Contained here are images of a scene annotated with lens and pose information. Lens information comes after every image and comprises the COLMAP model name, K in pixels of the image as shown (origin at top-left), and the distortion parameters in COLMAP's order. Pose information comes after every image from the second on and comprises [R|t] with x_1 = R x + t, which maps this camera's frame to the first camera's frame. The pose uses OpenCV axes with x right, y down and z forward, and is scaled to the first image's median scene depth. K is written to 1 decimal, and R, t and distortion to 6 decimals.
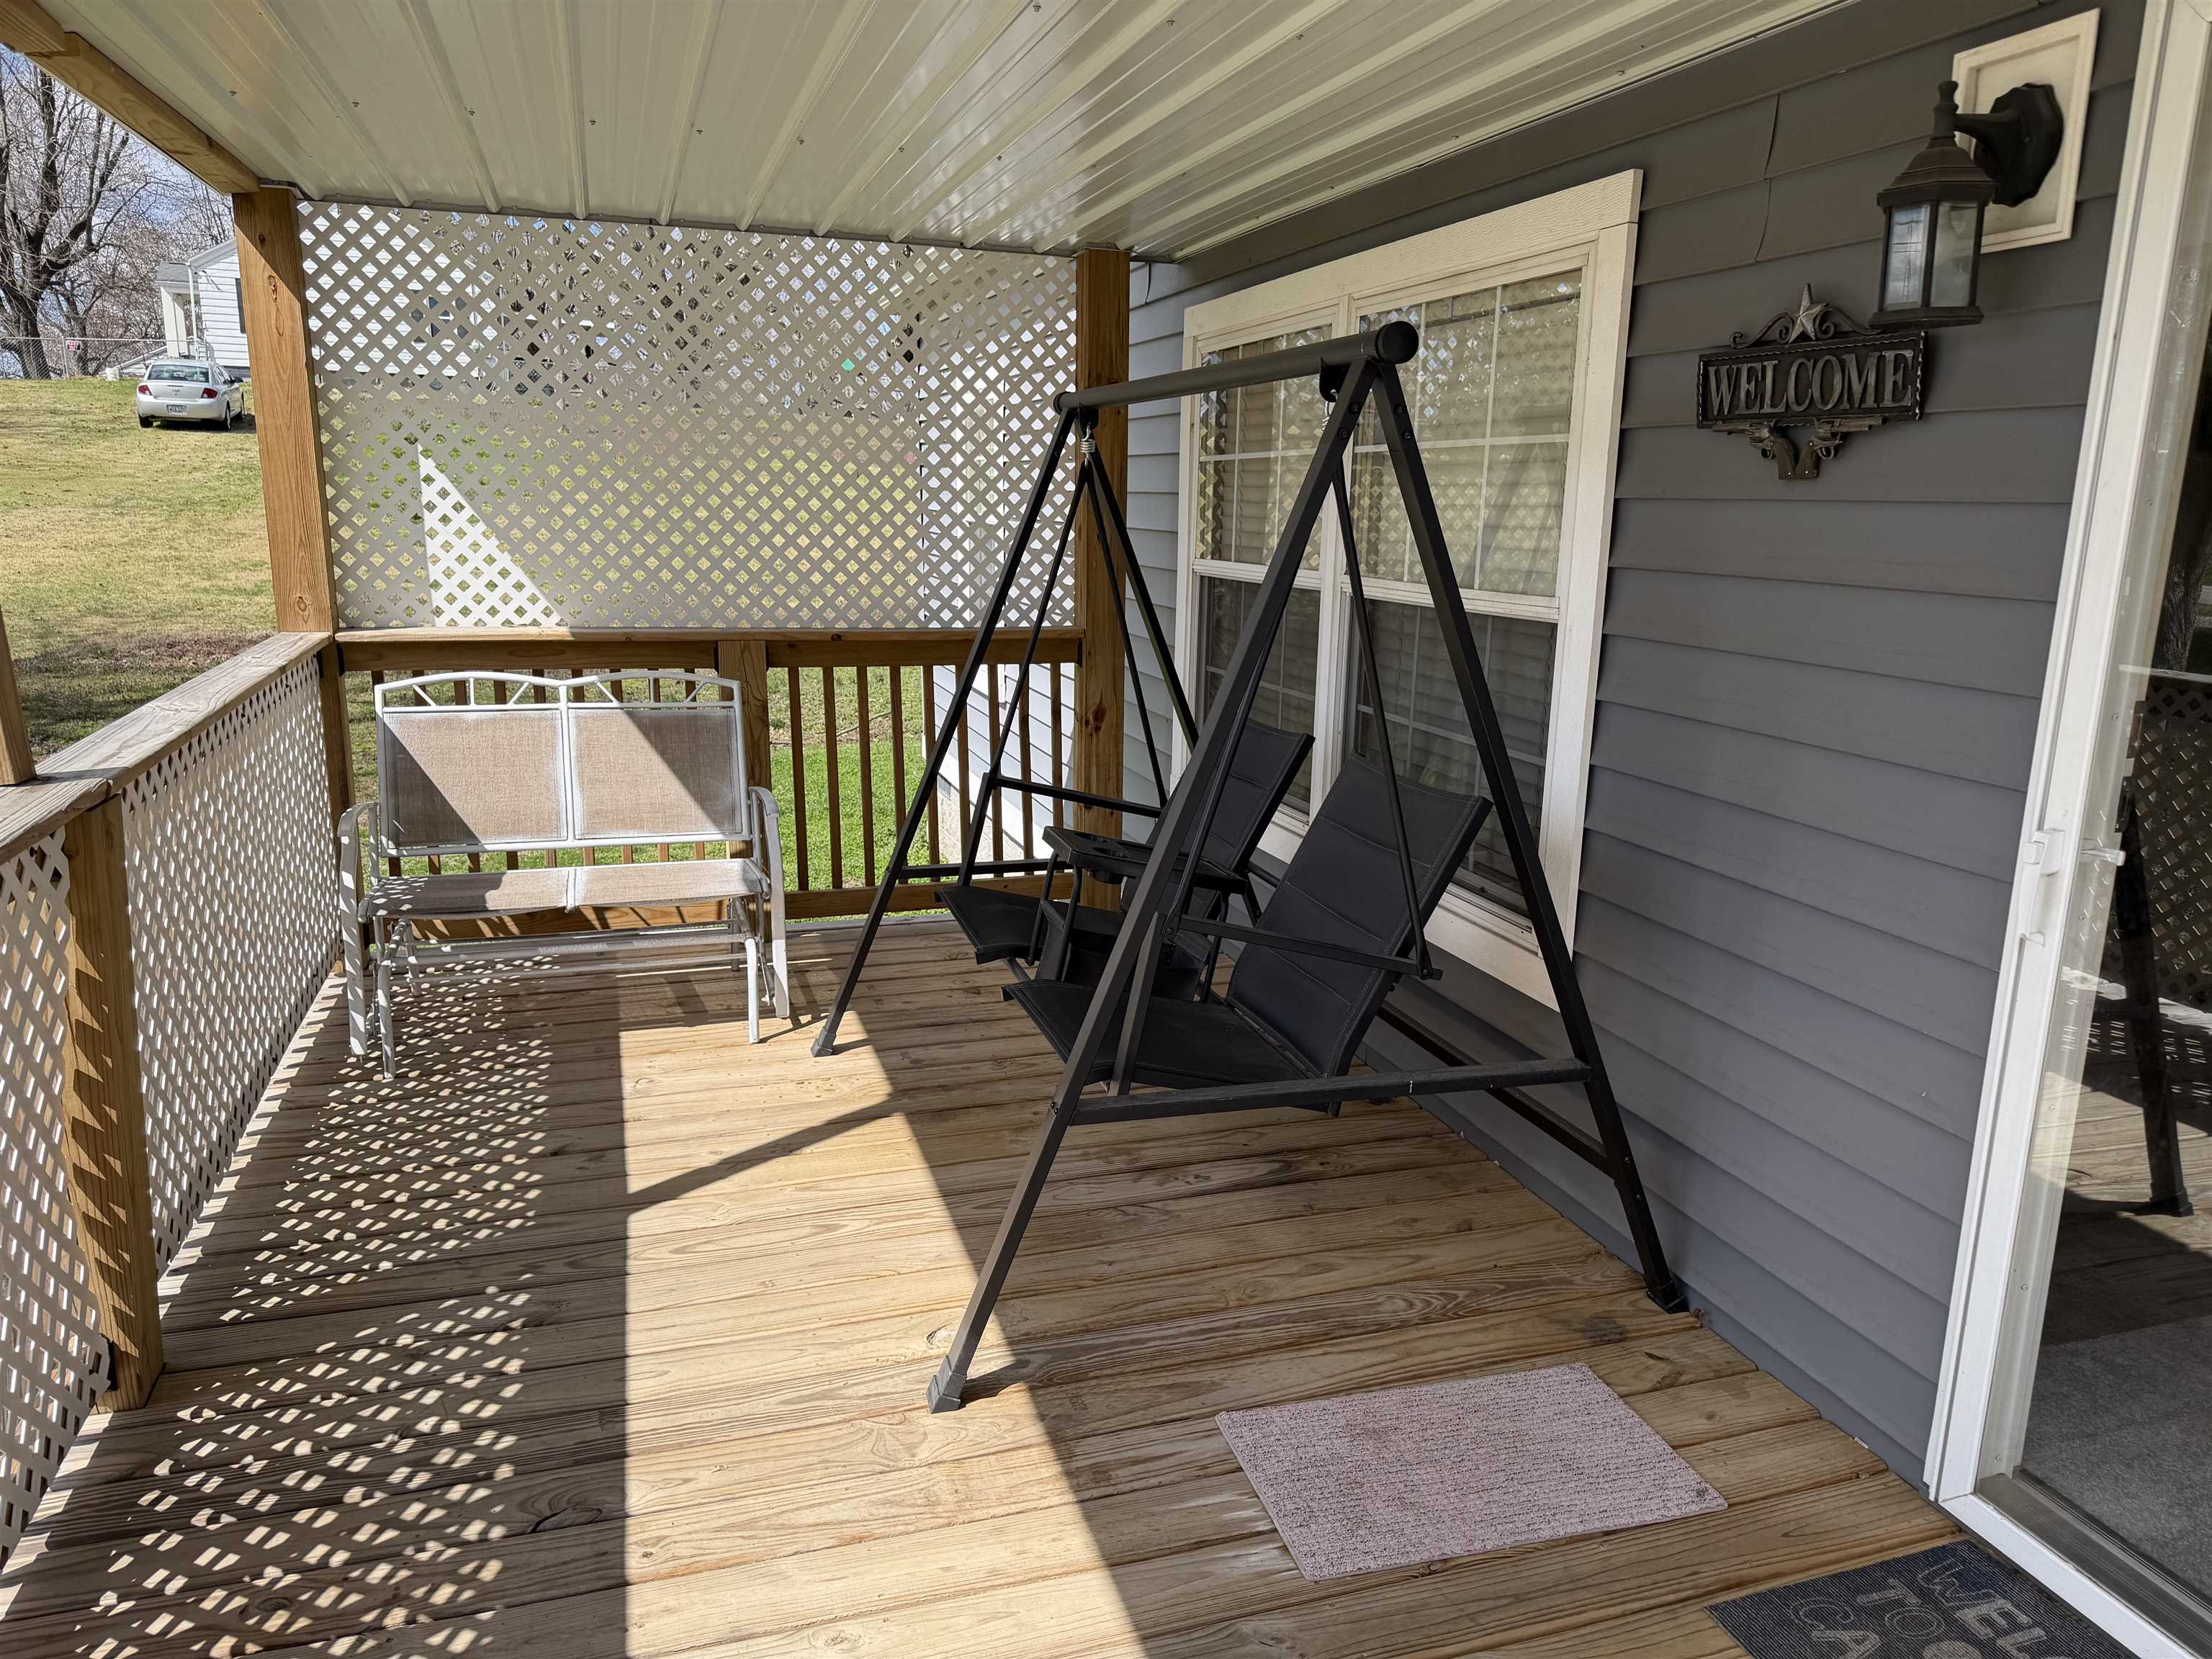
lens RADIAL K [[1570.3, 0, 1111.6], [0, 1570.3, 845.5], [0, 0, 1]] dist [-0.000518, 0.000640]
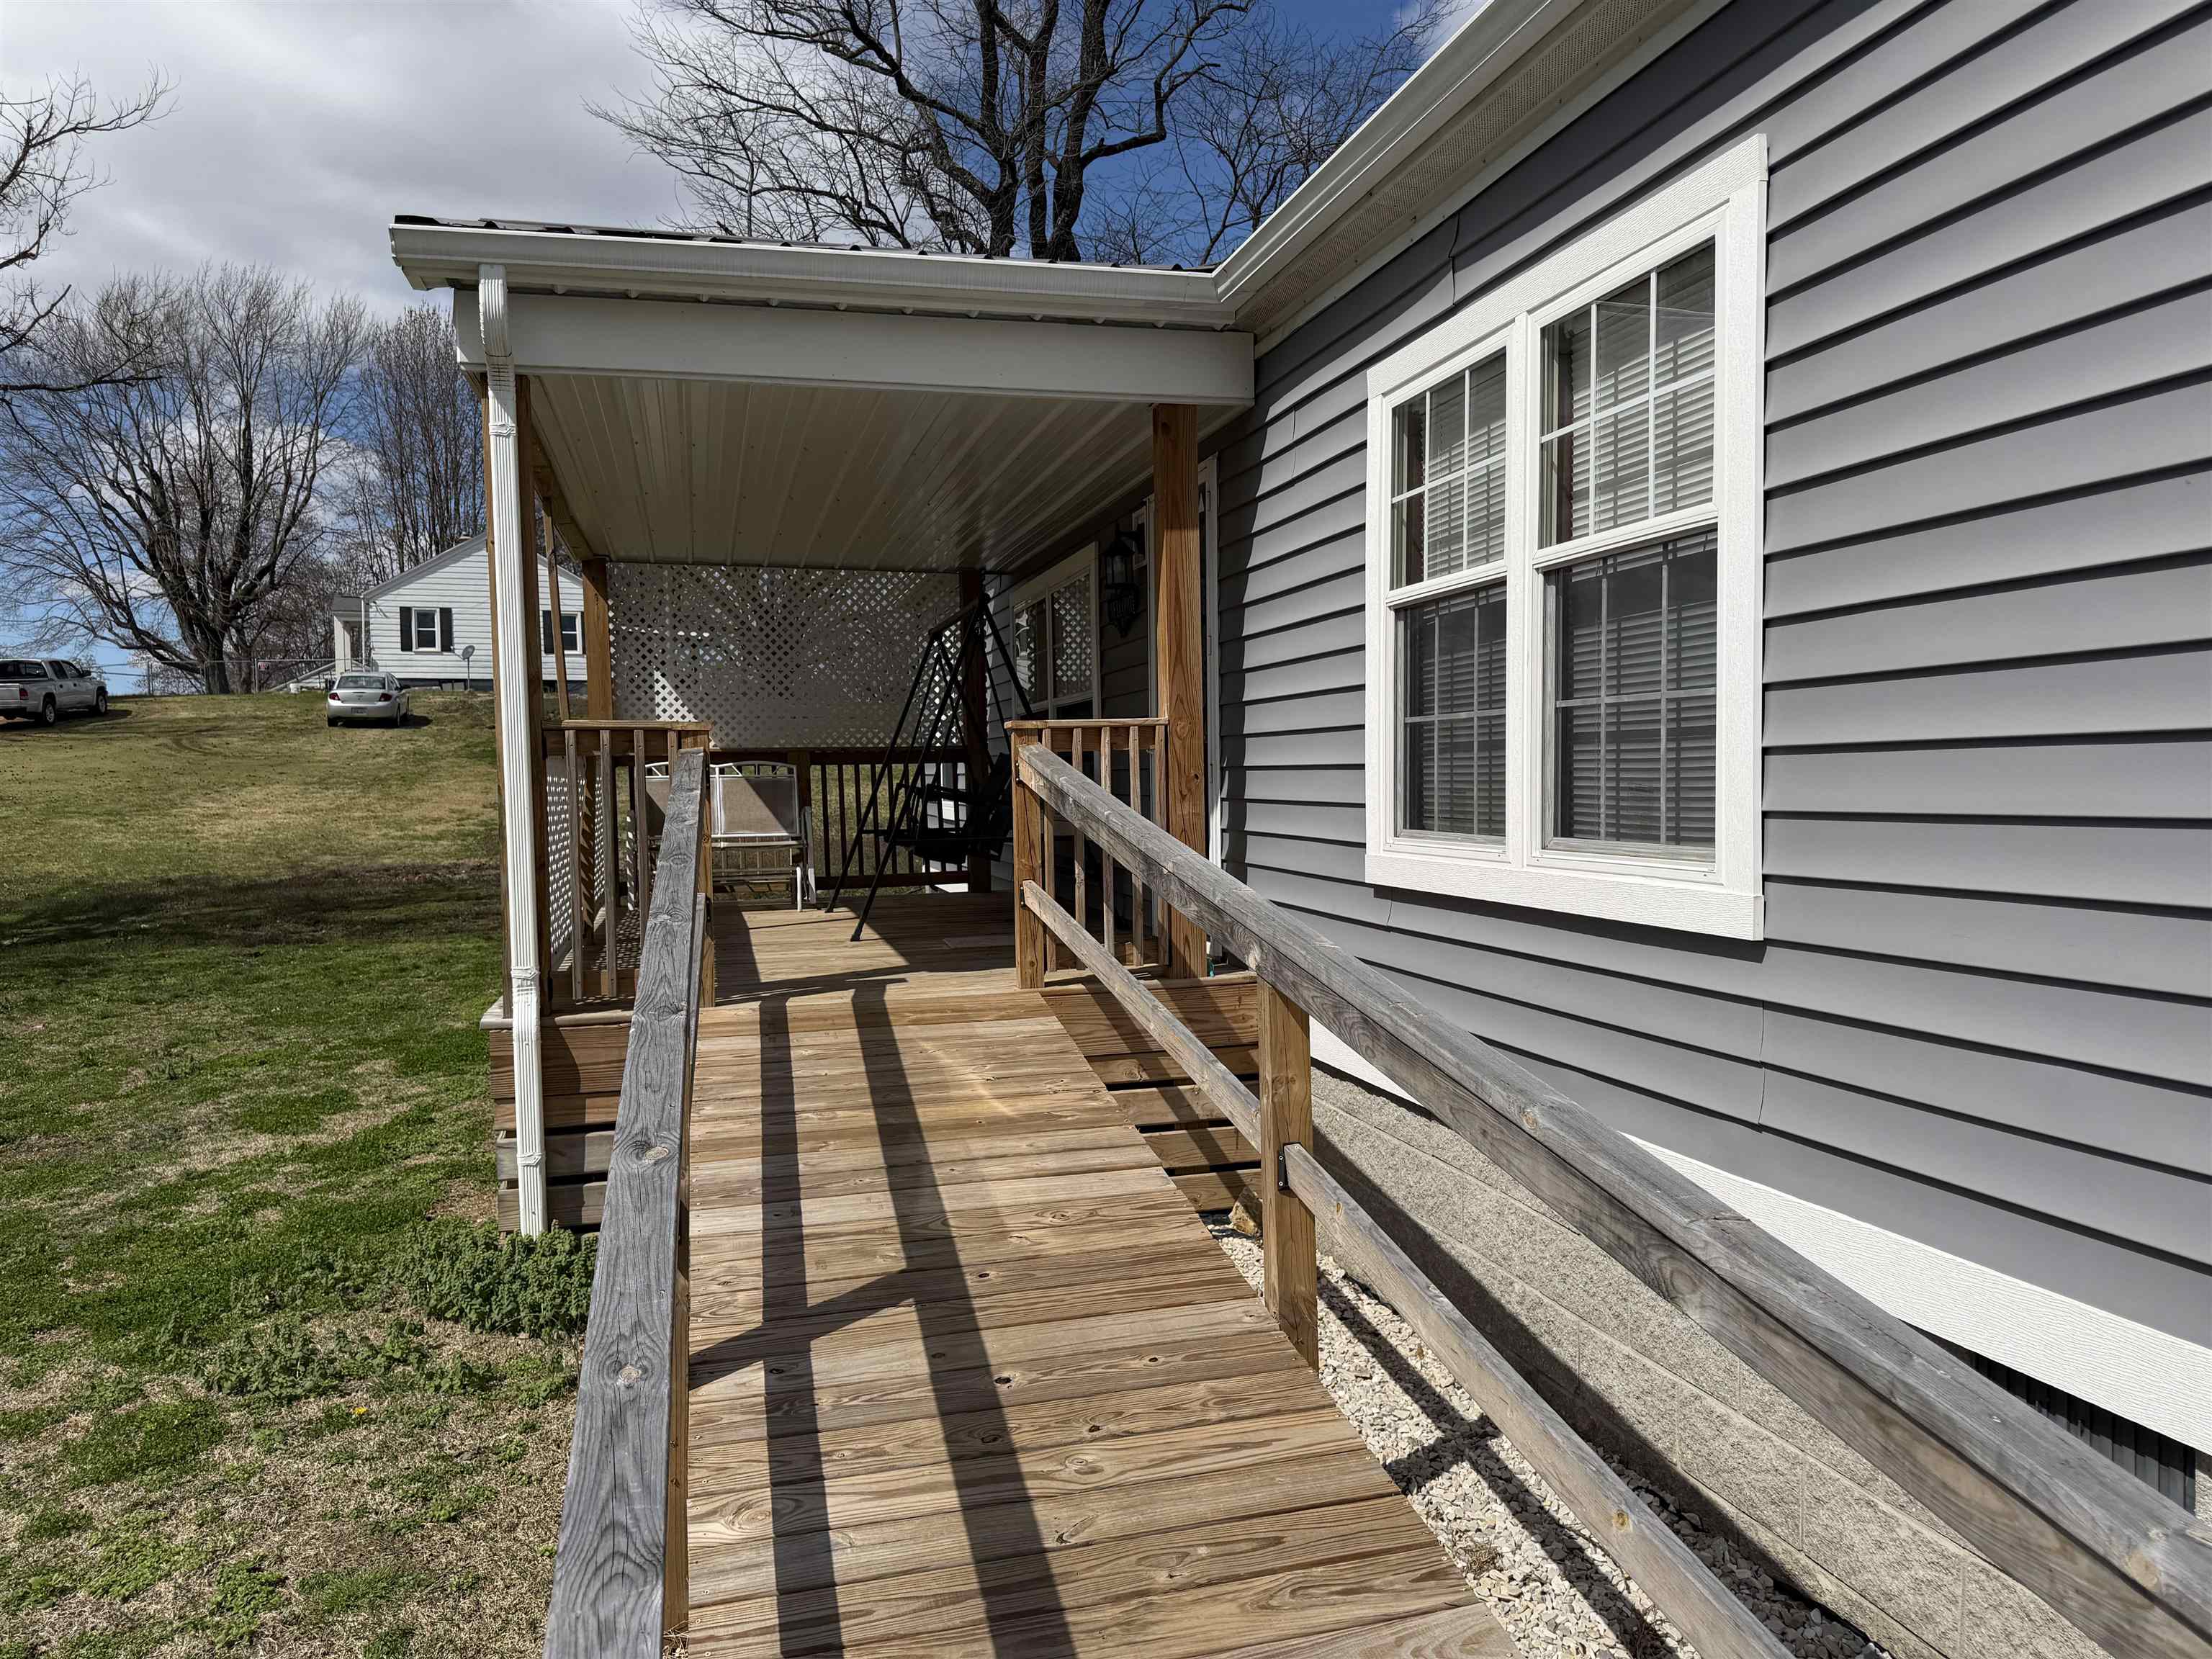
lens RADIAL K [[1570.3, 0, 1111.6], [0, 1570.3, 845.5], [0, 0, 1]] dist [-0.000518, 0.000640]
pose [[0.998450, -0.030487, -0.046572, 0.075053], [0.021739, 0.983798, -0.177958, 0.101810], [0.051243, 0.176670, 0.982935, -0.277365]]
